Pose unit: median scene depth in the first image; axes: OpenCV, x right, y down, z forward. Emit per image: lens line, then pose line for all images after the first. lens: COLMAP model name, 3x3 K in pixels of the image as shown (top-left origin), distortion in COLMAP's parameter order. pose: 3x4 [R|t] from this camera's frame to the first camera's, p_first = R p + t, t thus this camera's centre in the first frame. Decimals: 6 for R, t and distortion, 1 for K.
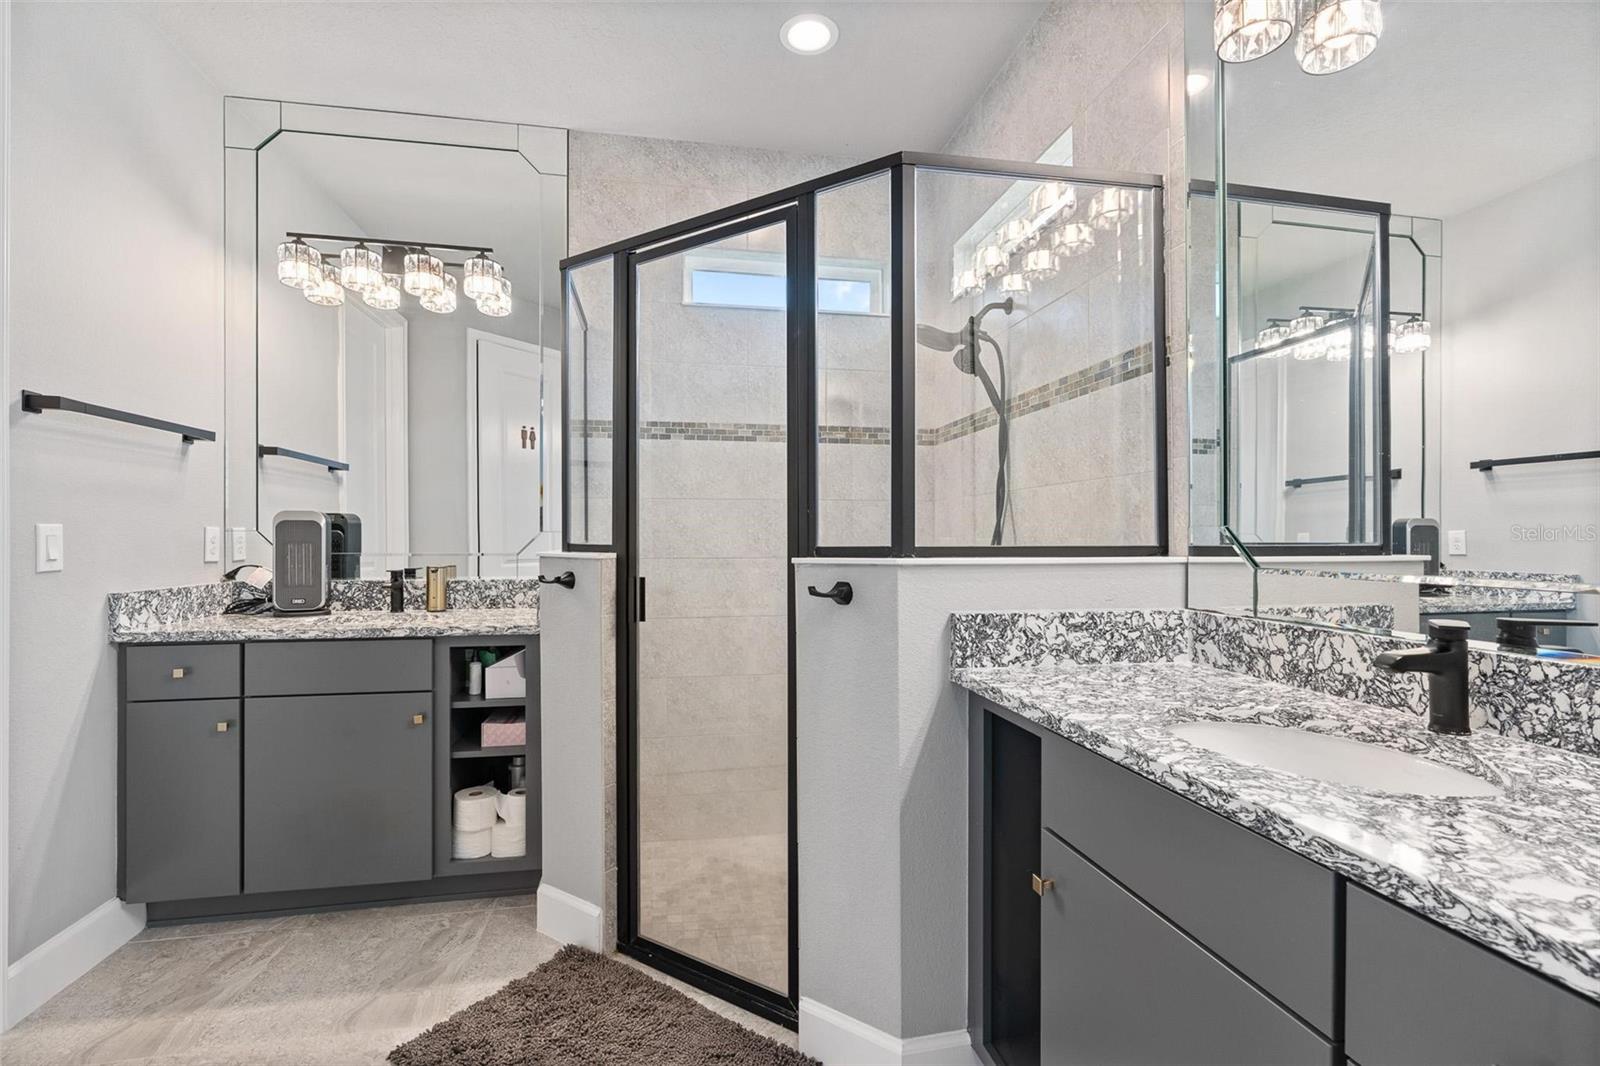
lens RADIAL K [[717.2, 0, 803.4], [0, 717.2, 524.2], [0, 0, 1]] dist [-0.007292, 0.000478]
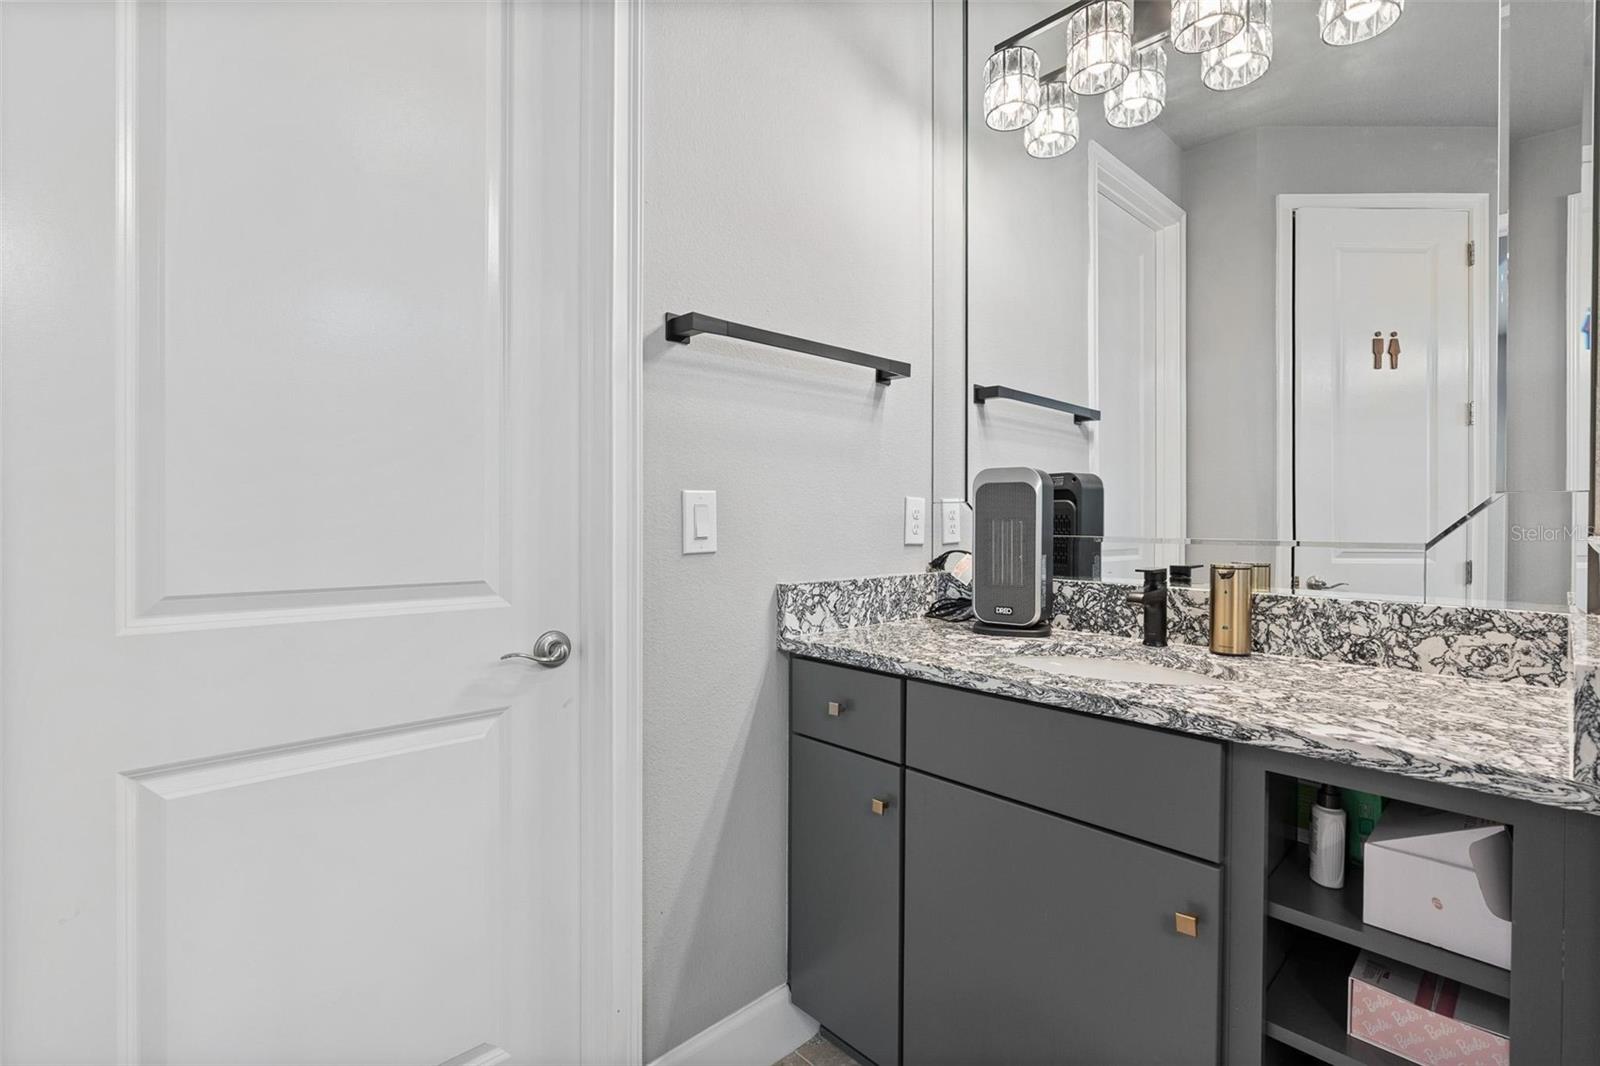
lens RADIAL K [[719.6, 0, 799.7], [0, 719.6, 540.6], [0, 0, 1]] dist [-0.002435, 0.000317]
pose [[0.535275, 0.024342, -0.844327, -0.259874], [0.013569, 0.999208, 0.037410, 0.018970], [0.844569, -0.031482, 0.534520, 0.496234]]
